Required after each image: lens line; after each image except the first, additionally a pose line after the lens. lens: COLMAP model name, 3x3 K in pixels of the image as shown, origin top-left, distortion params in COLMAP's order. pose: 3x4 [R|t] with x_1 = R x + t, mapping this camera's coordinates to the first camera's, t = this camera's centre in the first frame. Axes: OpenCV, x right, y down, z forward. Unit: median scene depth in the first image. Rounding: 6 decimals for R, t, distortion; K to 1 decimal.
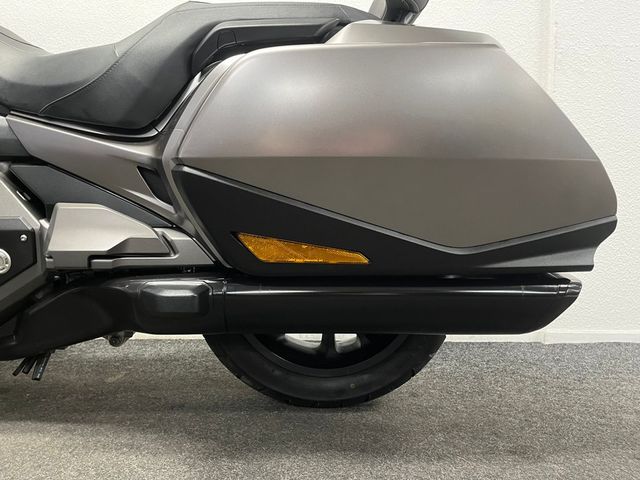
lens RADIAL K [[487.4, 0, 320.0], [0, 487.4, 240.0], [0, 0, 1]] dist [0.092890, -0.140314]
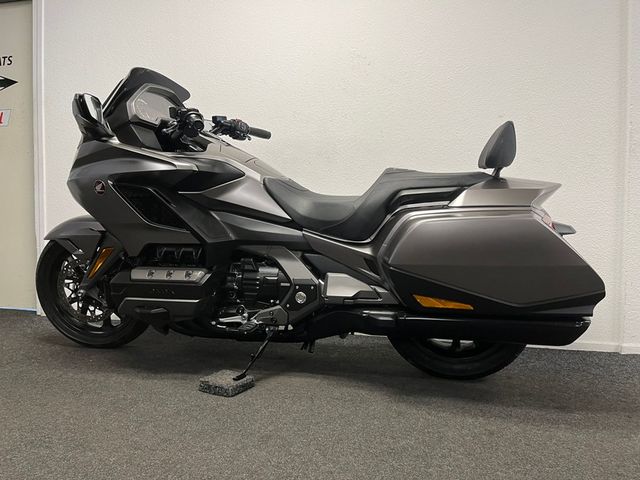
lens RADIAL K [[487.4, 0, 320.0], [0, 487.4, 240.0], [0, 0, 1]] dist [0.092890, -0.140314]
pose [[0.963610, 0.003090, -0.267294, 0.020993], [-0.000397, 0.999949, 0.010128, -0.237014], [0.267312, -0.009654, 0.963562, -1.080397]]
